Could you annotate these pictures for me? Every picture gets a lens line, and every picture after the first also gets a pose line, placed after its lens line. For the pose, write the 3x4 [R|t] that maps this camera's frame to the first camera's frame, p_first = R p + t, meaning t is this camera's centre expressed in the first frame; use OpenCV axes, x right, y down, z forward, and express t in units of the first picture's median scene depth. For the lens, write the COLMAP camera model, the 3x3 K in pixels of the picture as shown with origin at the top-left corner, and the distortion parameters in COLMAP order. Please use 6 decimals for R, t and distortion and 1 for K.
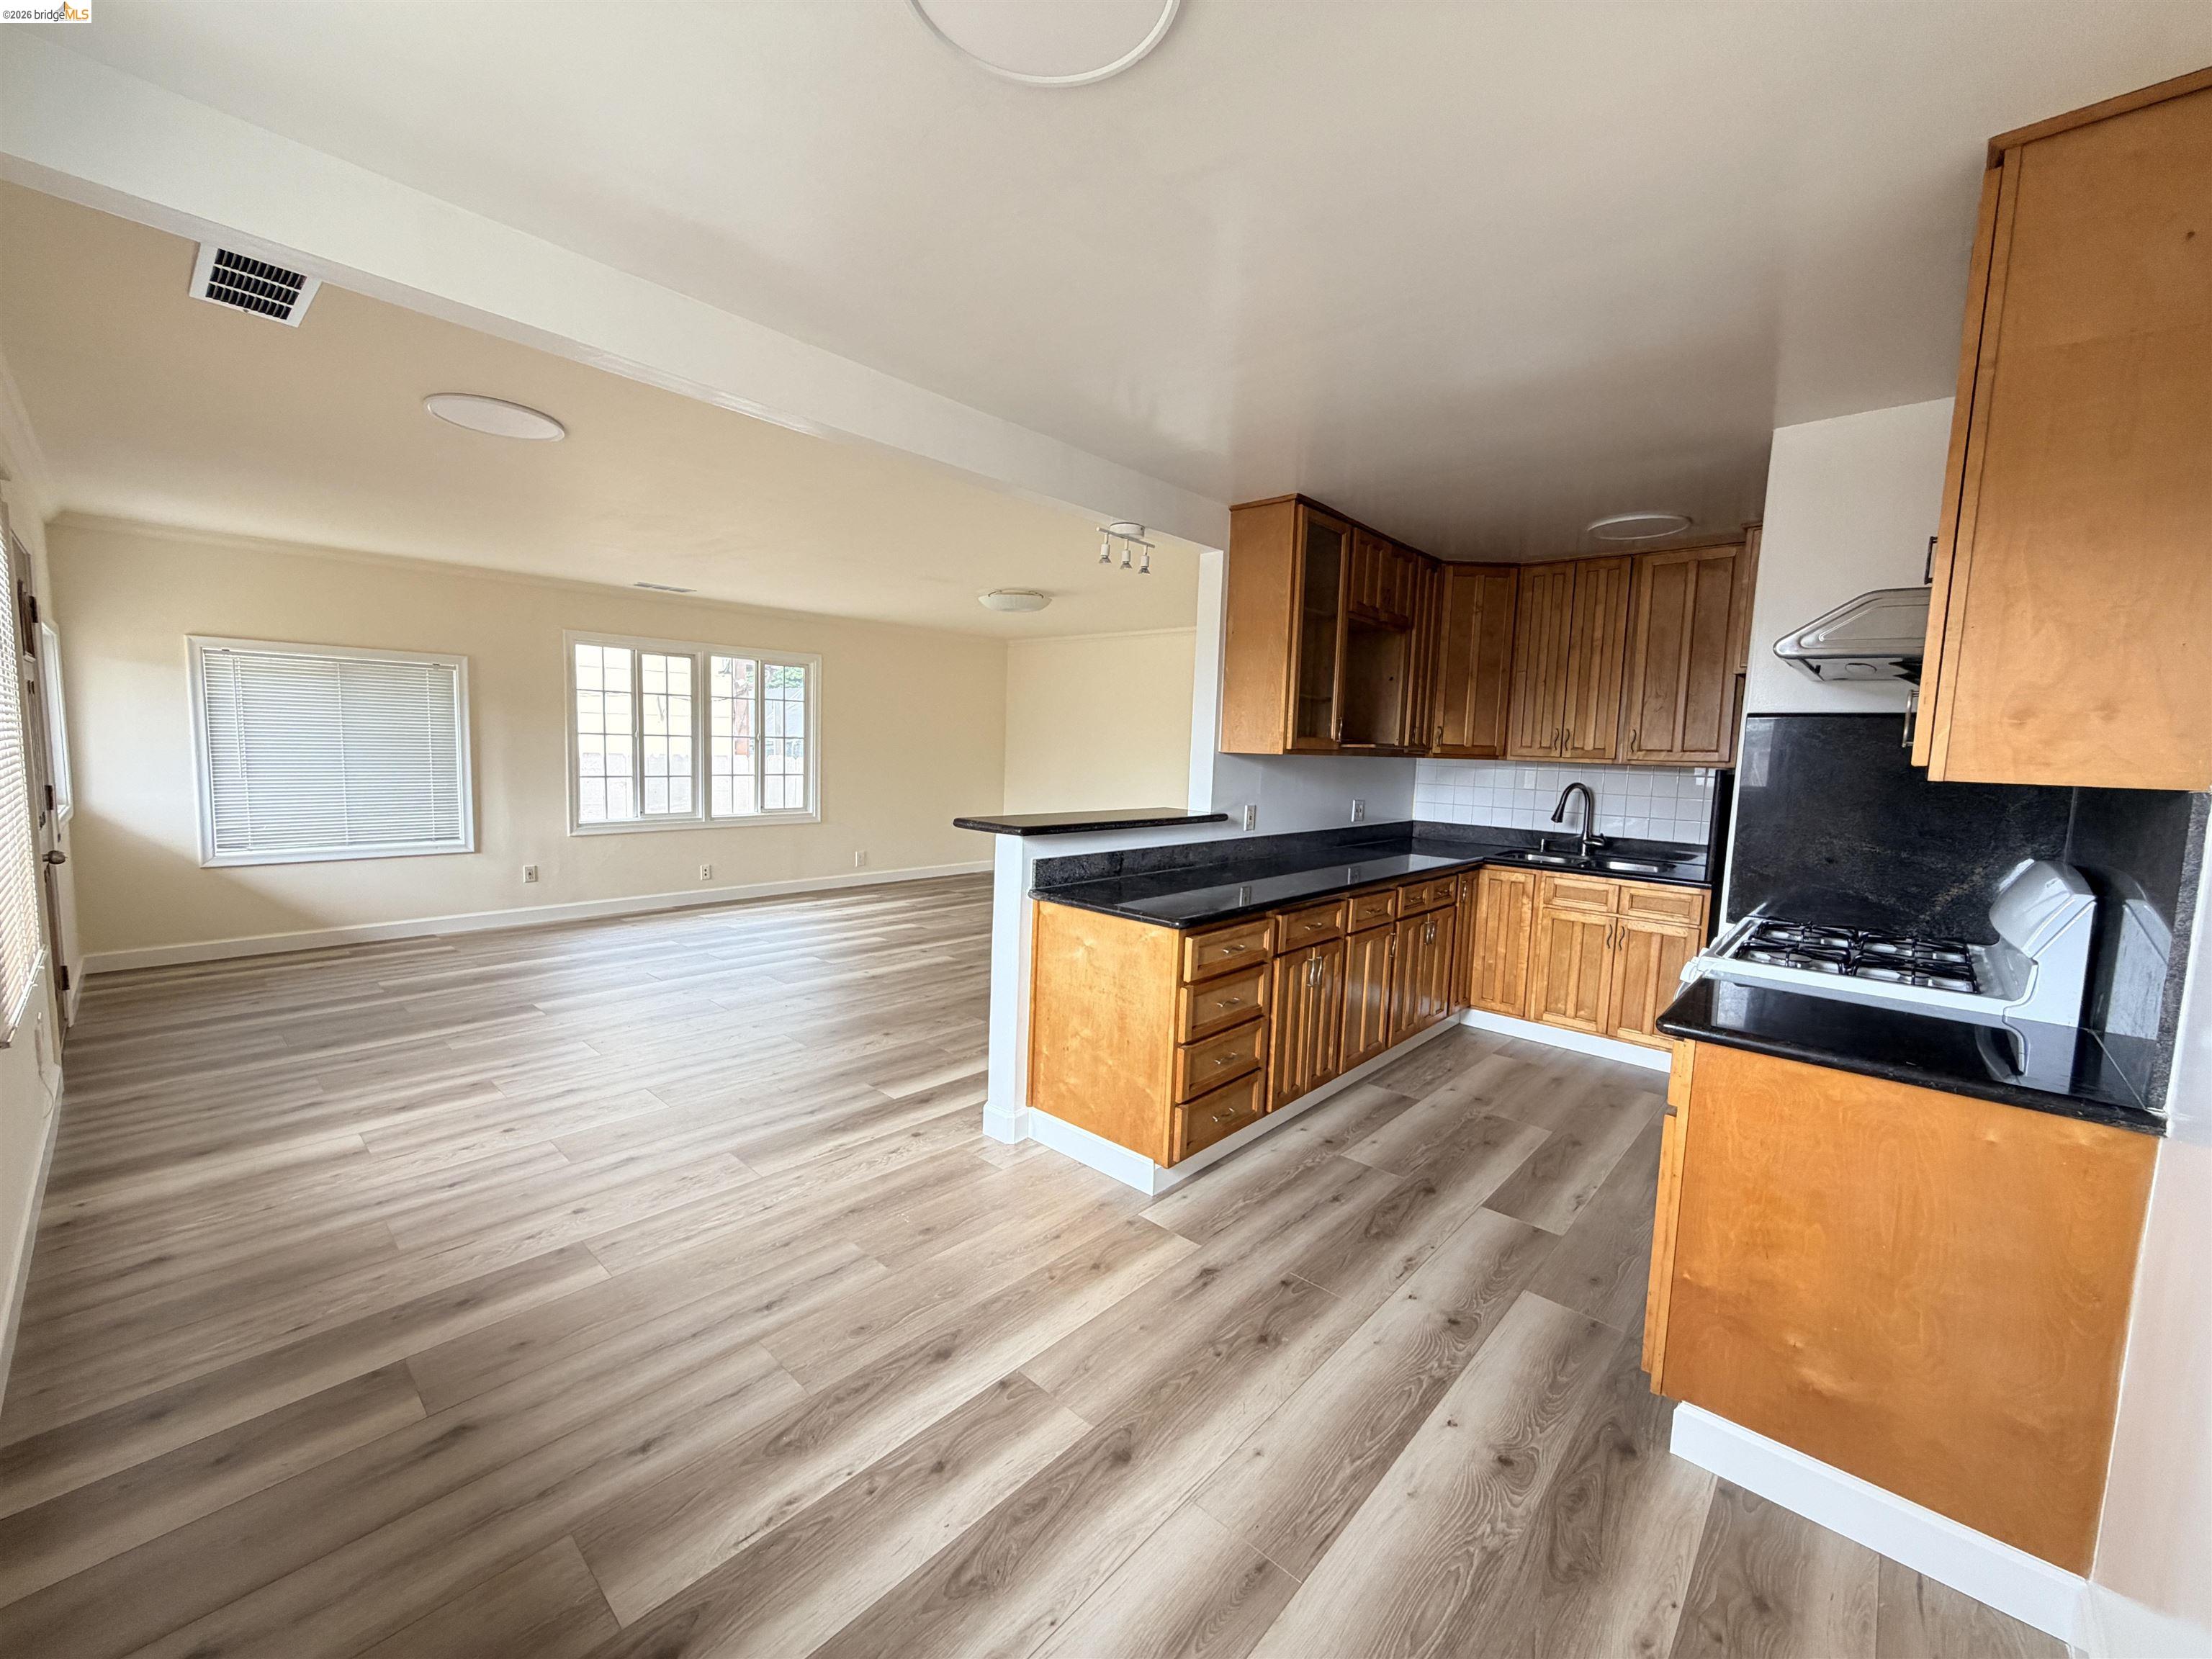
lens RADIAL K [[882.2, 0, 1105.9], [0, 882.2, 834.2], [0, 0, 1]] dist [-0.000100, -0.000739]
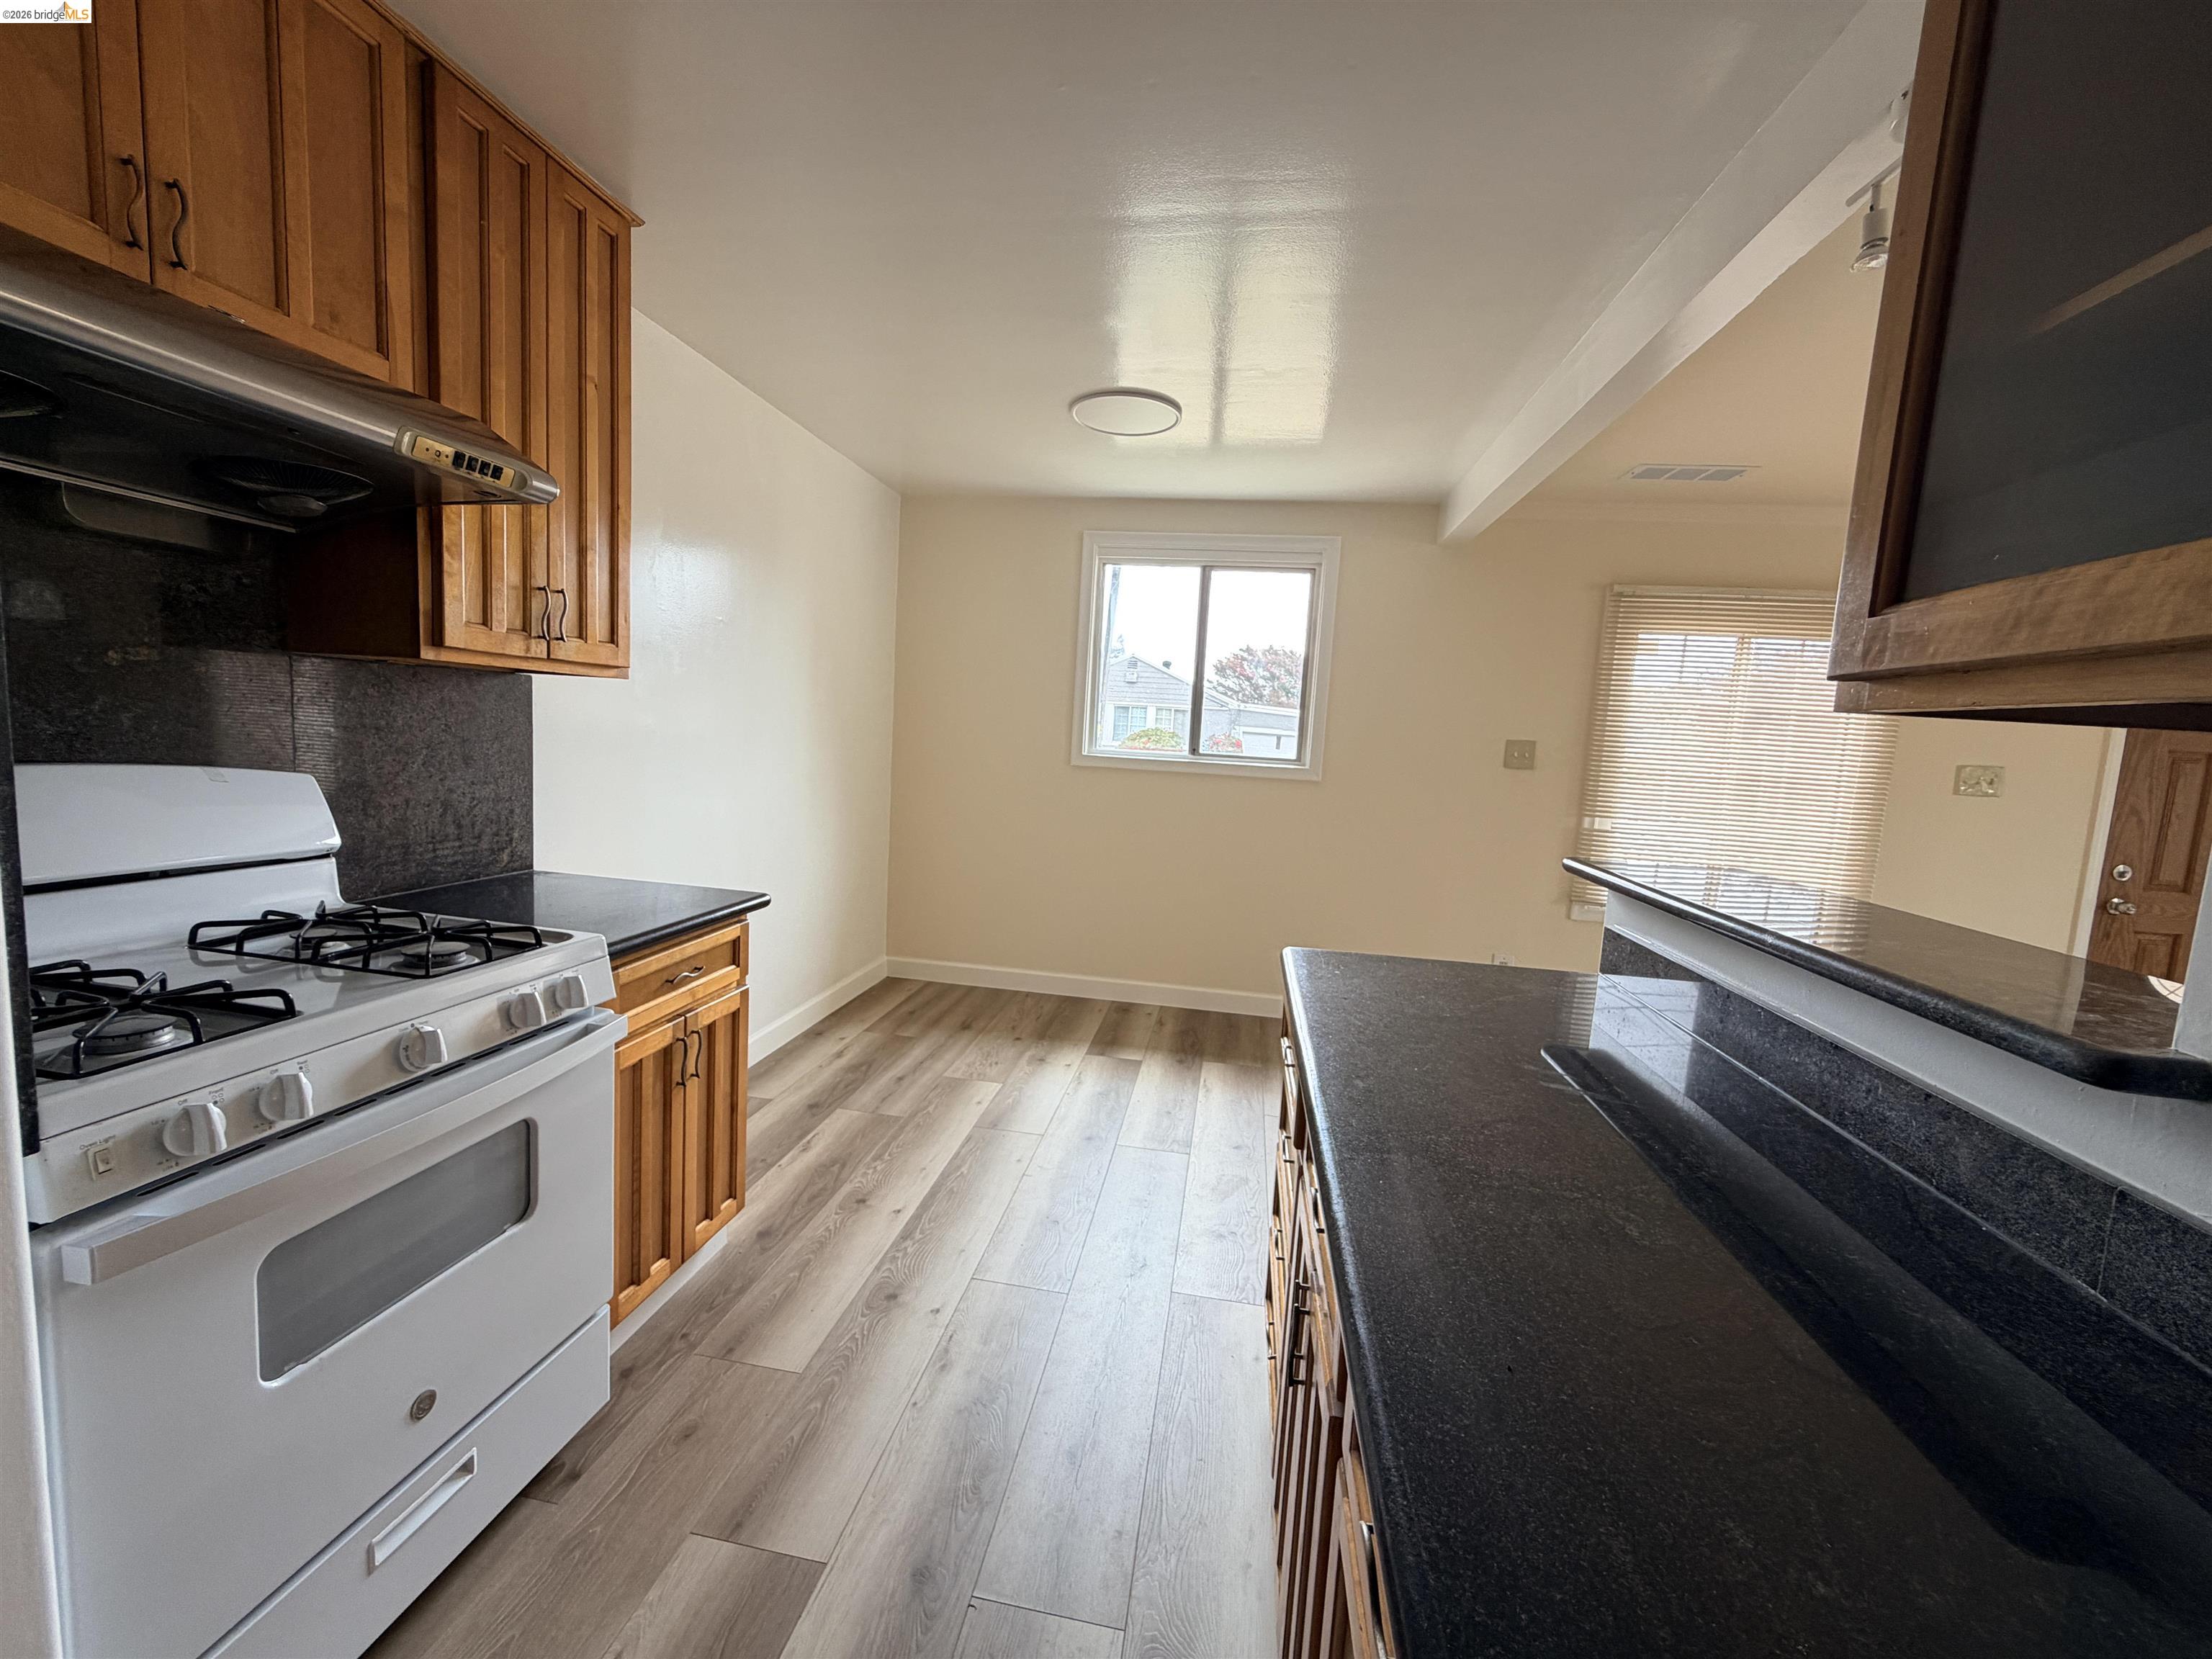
lens RADIAL K [[882.2, 0, 1104.5], [0, 882.2, 826.0], [0, 0, 1]] dist [-0.000100, -0.000739]
pose [[-0.834860, -0.018843, -0.550139, 0.384242], [-0.134771, 0.975994, 0.171092, -0.066913], [0.533709, 0.216981, -0.817358, 0.935438]]
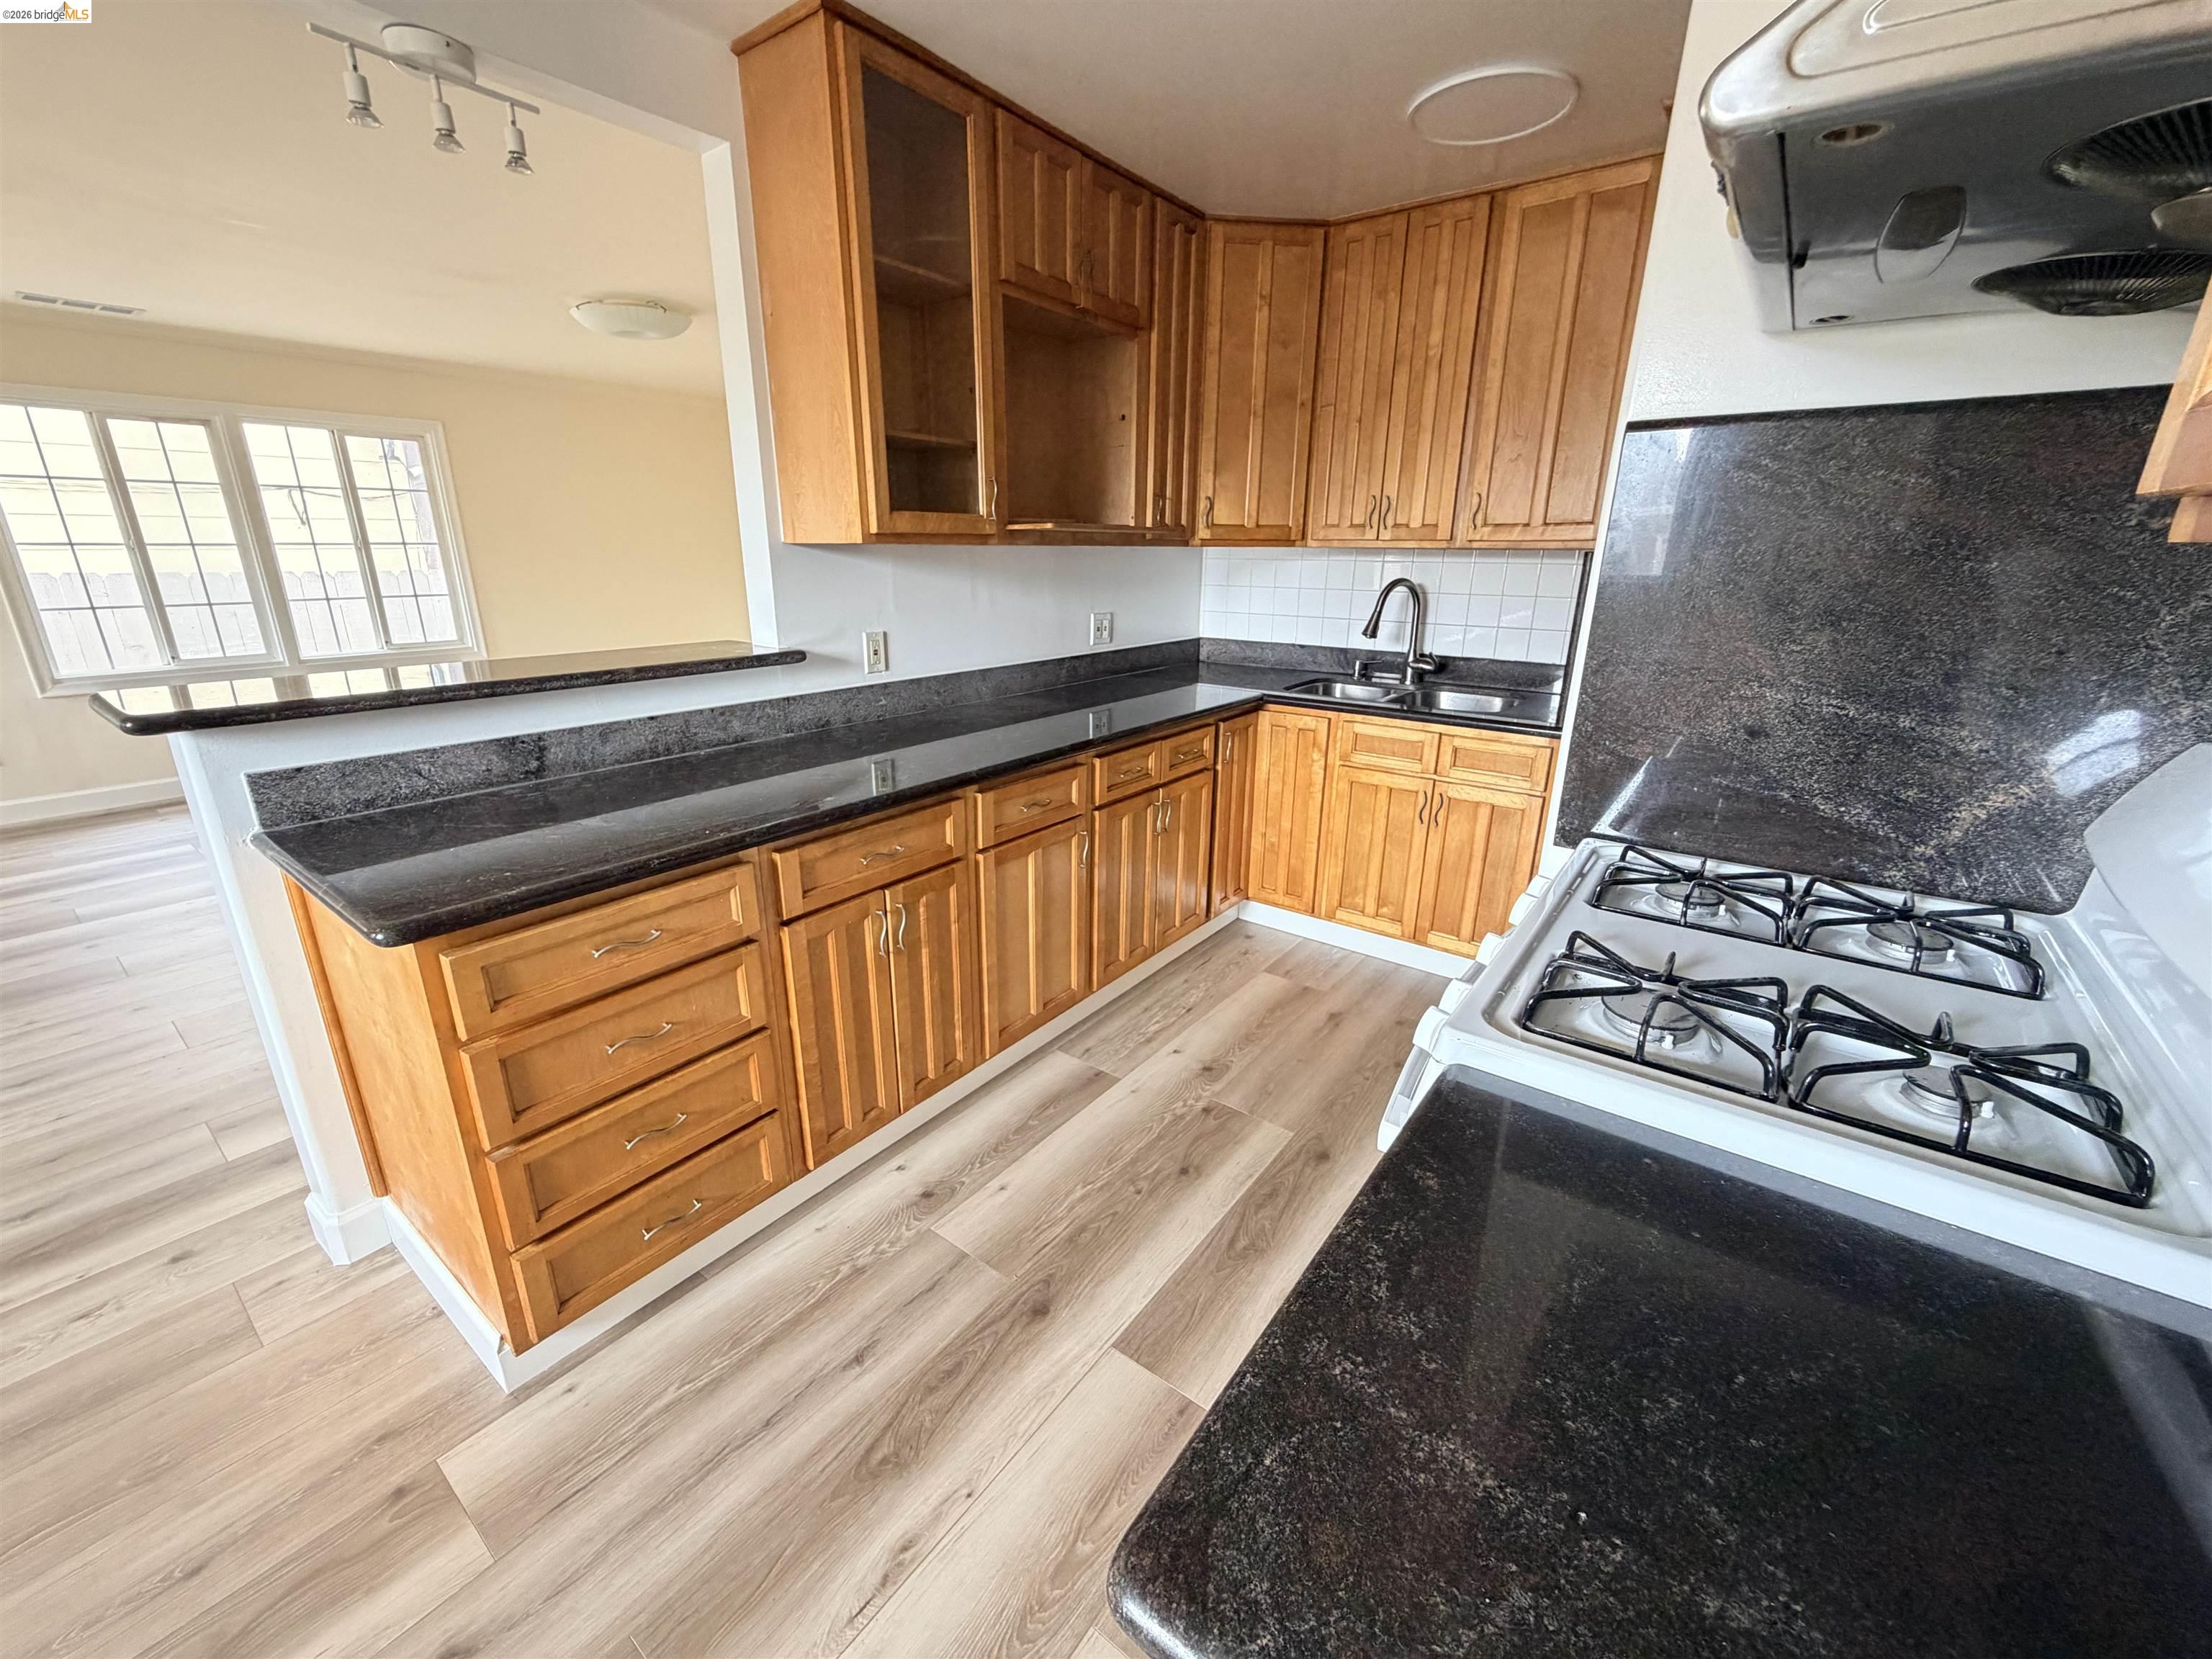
lens RADIAL K [[882.2, 0, 1102.6], [0, 882.2, 838.8], [0, 0, 1]] dist [-0.000100, -0.000739]
pose [[0.995317, -0.053243, 0.080682, 0.262416], [0.034414, 0.975129, 0.218952, -0.020770], [-0.090333, -0.215150, 0.972394, 0.341341]]
